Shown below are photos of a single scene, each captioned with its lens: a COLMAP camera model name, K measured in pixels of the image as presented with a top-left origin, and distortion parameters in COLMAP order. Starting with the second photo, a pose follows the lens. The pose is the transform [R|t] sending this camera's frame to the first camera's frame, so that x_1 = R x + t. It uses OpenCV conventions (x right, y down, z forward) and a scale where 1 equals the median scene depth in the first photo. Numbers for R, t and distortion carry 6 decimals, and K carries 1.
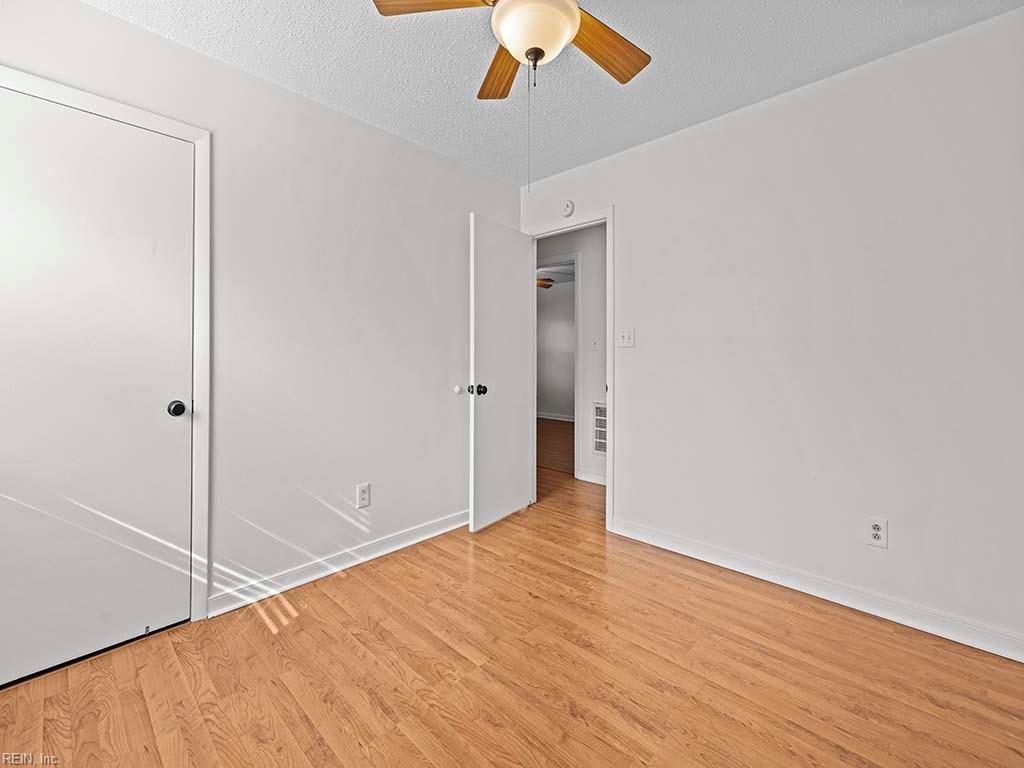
lens RADIAL K [[428.4, 0, 509.0], [0, 428.4, 374.9], [0, 0, 1]] dist [0.000841, 0.000049]
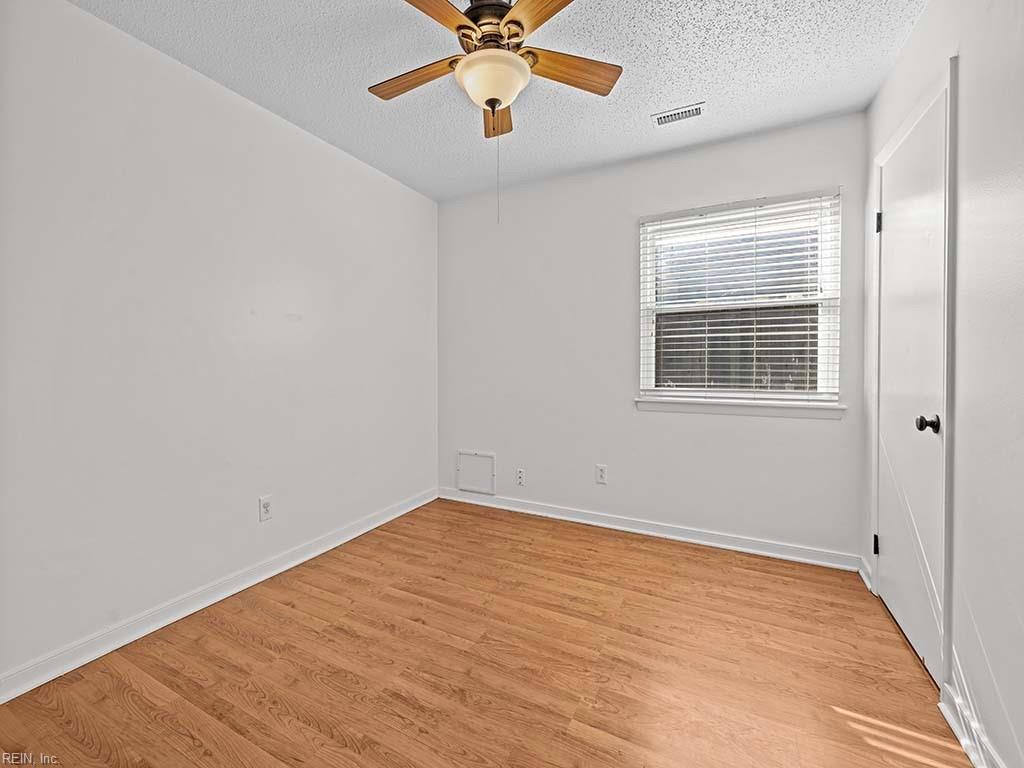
lens RADIAL K [[428.4, 0, 509.0], [0, 428.4, 374.9], [0, 0, 1]] dist [0.000841, 0.000049]
pose [[-0.959132, 0.005788, -0.282901, 0.330886], [-0.015070, 0.997327, 0.071497, -0.084356], [0.282559, 0.072838, -0.956481, 1.967353]]
